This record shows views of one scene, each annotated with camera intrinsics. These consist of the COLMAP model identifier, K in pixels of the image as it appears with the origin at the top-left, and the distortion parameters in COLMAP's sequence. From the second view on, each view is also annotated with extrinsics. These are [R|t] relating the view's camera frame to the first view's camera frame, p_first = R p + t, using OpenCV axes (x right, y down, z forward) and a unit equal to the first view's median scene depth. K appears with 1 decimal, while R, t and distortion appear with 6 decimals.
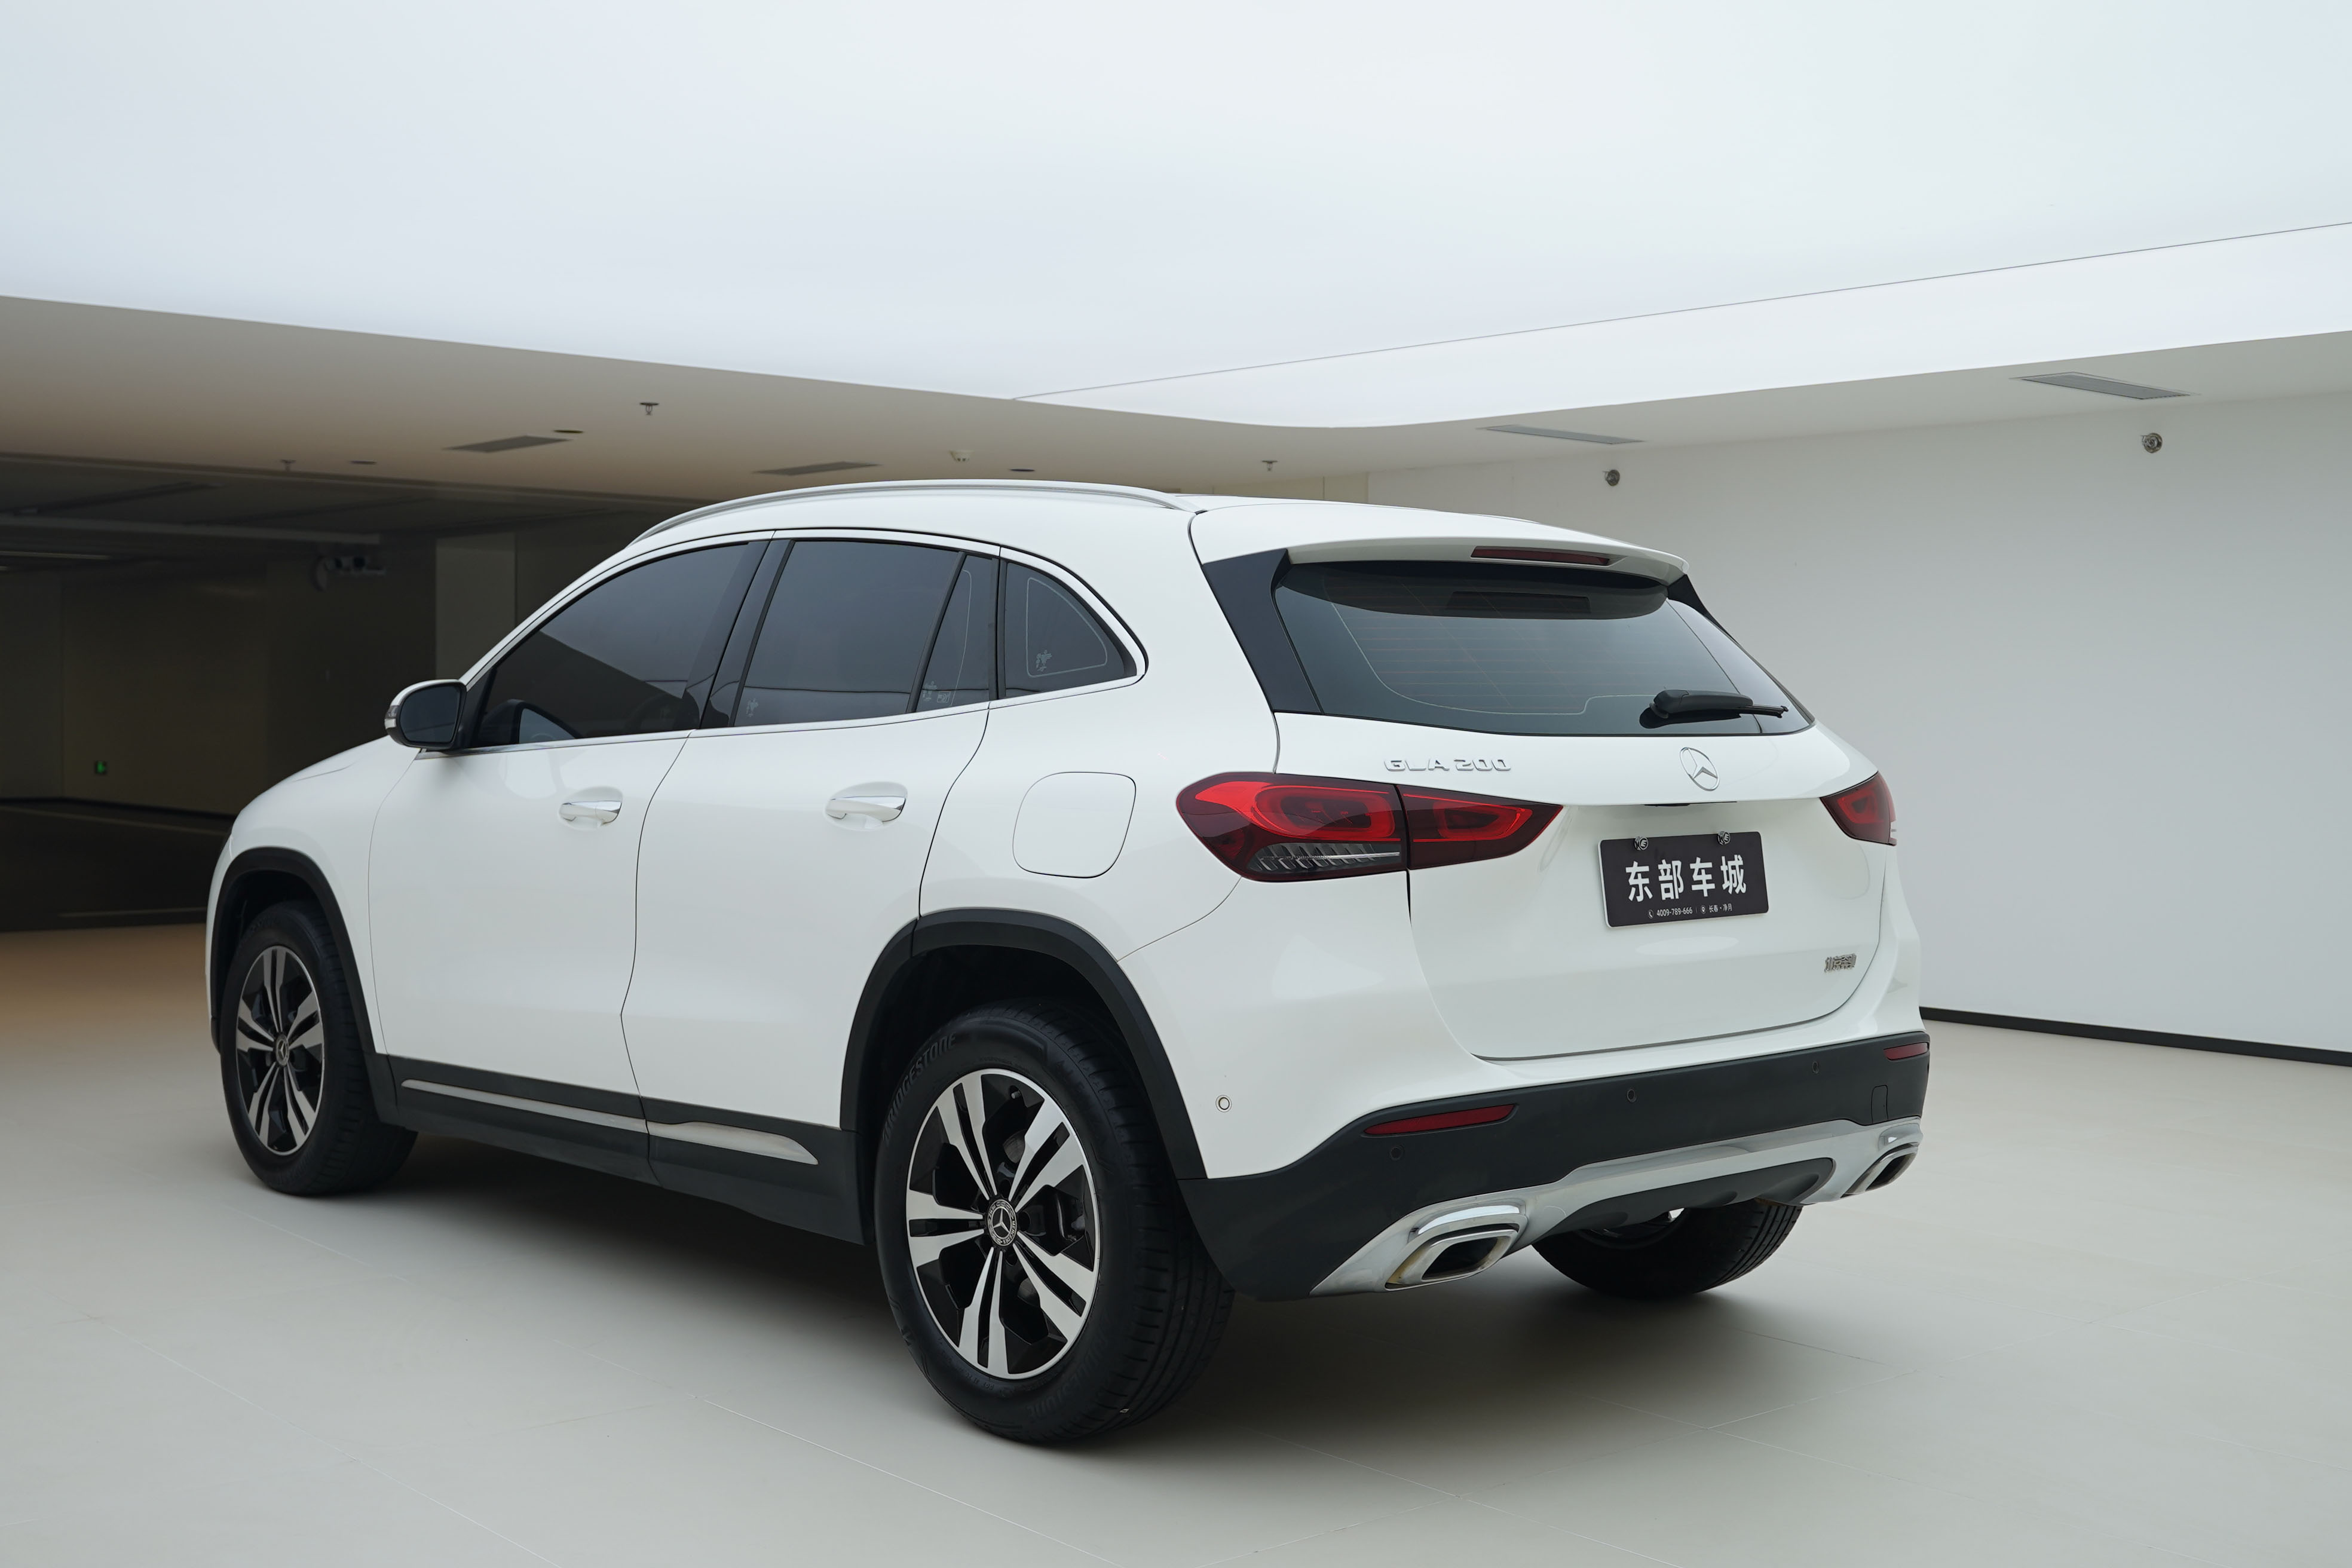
lens RADIAL K [[2677.4, 0, 1176.0], [0, 2677.4, 784.0], [0, 0, 1]] dist [0.054134, 0.004855]
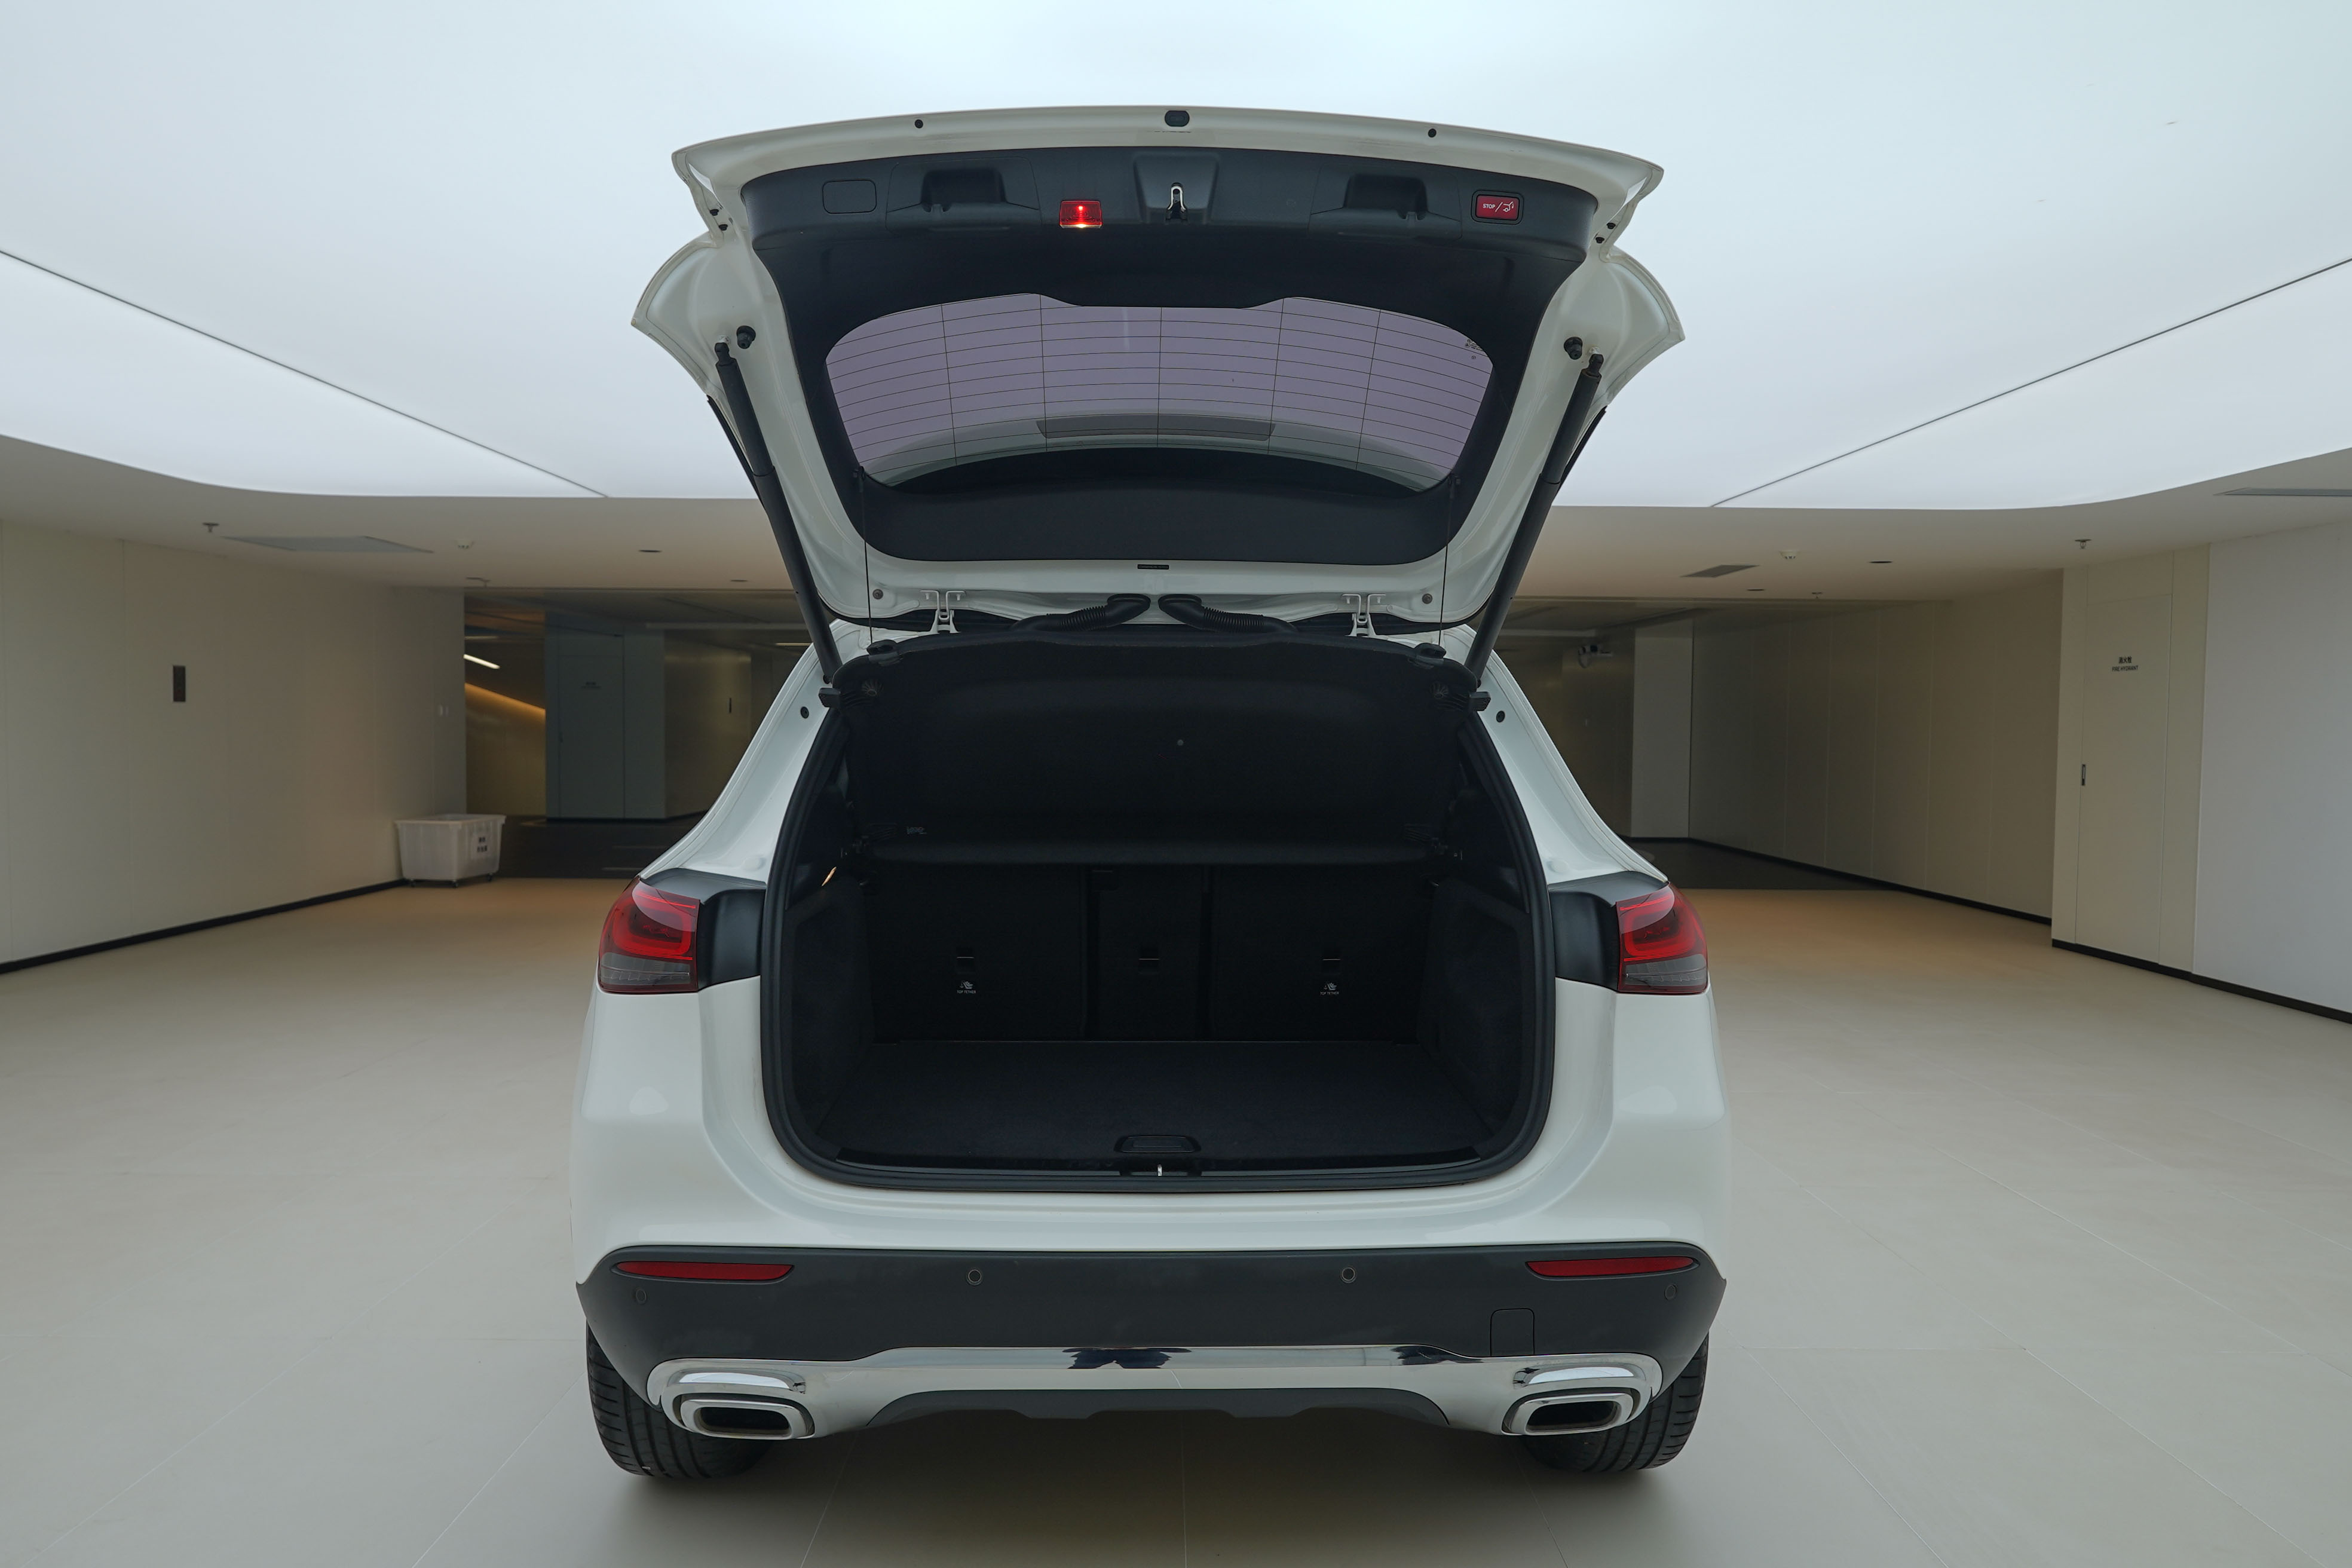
lens RADIAL K [[1606.8, 0, 1176.0], [0, 1606.8, 784.0], [0, 0, 1]] dist [-0.007444, -0.001528]
pose [[0.756154, 0.021493, -0.654040, 0.517616], [-0.018783, 0.999762, 0.011138, -0.044670], [0.654124, 0.003862, 0.756378, 0.619952]]
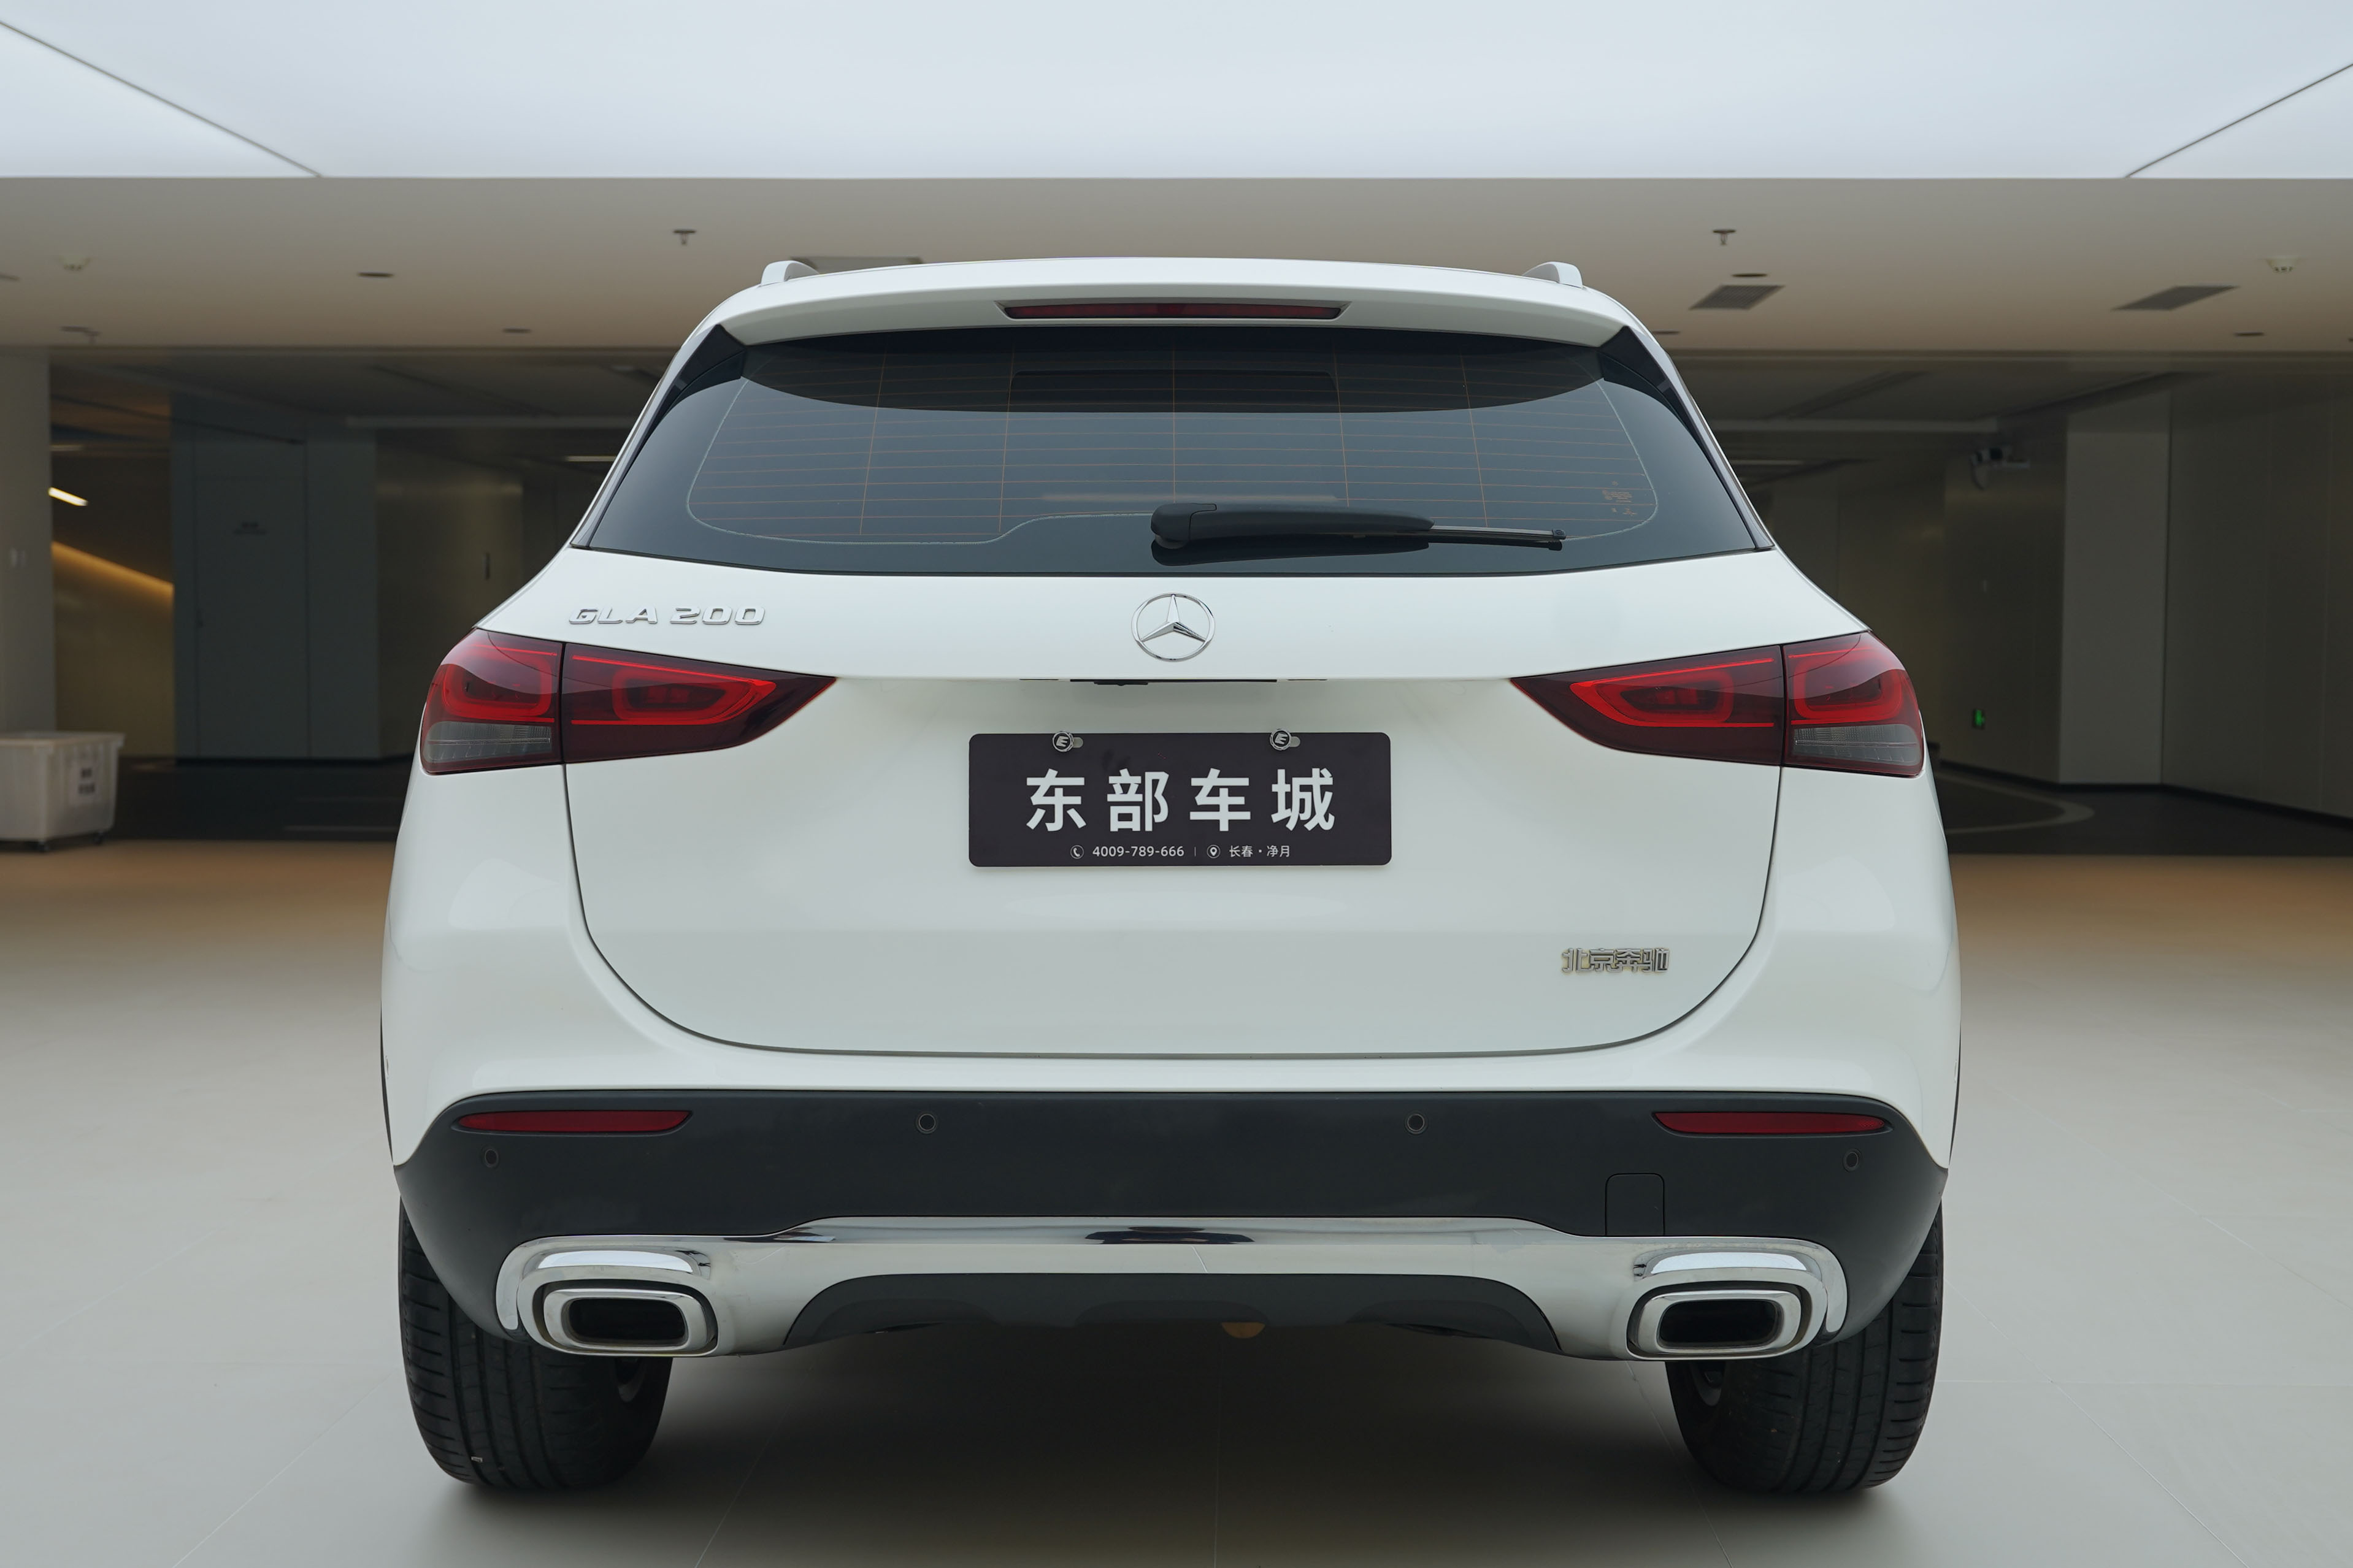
lens RADIAL K [[2919.4, 0, 1176.5], [0, 2919.4, 784.0], [0, 0, 1]] dist [0.014018, -0.016803]
pose [[0.733552, 0.031984, -0.678880, 0.656616], [-0.017031, 0.999443, 0.028685, 0.011421], [0.679420, -0.009480, 0.733689, 0.491216]]
